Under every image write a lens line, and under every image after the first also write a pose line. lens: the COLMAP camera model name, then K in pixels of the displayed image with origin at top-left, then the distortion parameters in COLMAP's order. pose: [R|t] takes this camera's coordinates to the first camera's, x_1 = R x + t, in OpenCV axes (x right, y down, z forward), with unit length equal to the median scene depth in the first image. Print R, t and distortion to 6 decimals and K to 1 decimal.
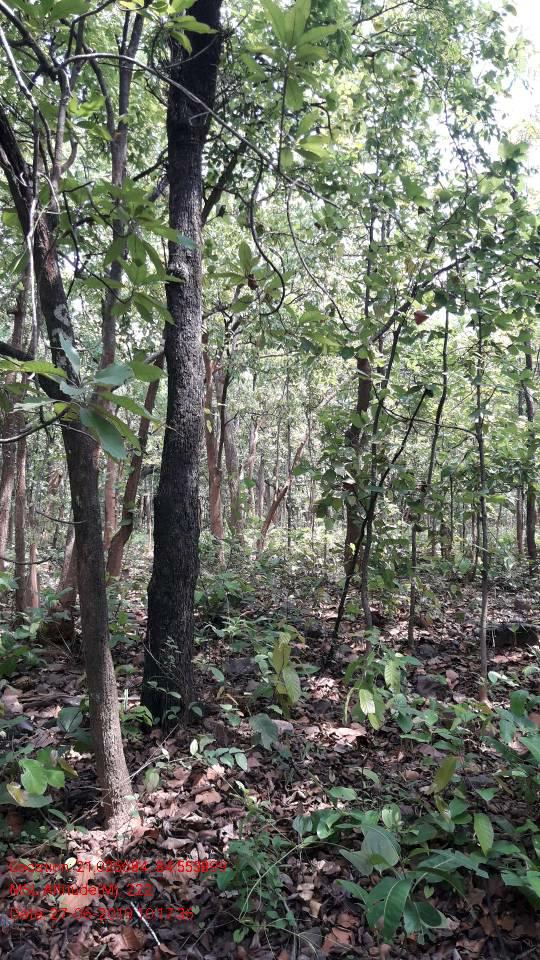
lens RADIAL K [[641.3, 0, 270.0], [0, 641.3, 480.0], [0, 0, 1]] dist [0.040322, -0.171860]
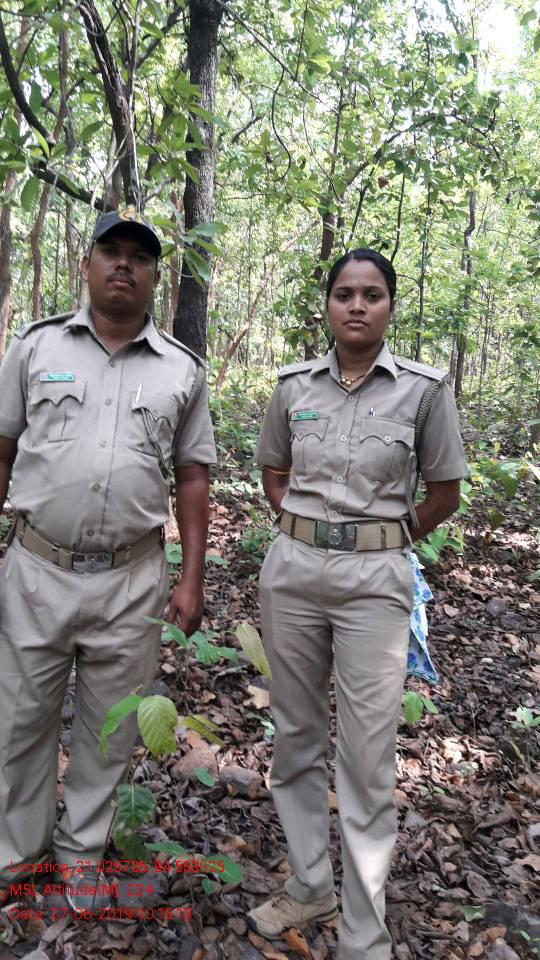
lens RADIAL K [[641.3, 0, 270.0], [0, 641.3, 480.0], [0, 0, 1]] dist [0.040322, -0.171860]
pose [[0.995331, 0.018969, 0.094643, -0.063857], [-0.039988, 0.973436, 0.225440, 0.026681], [-0.087852, -0.228172, 0.969649, -0.224572]]
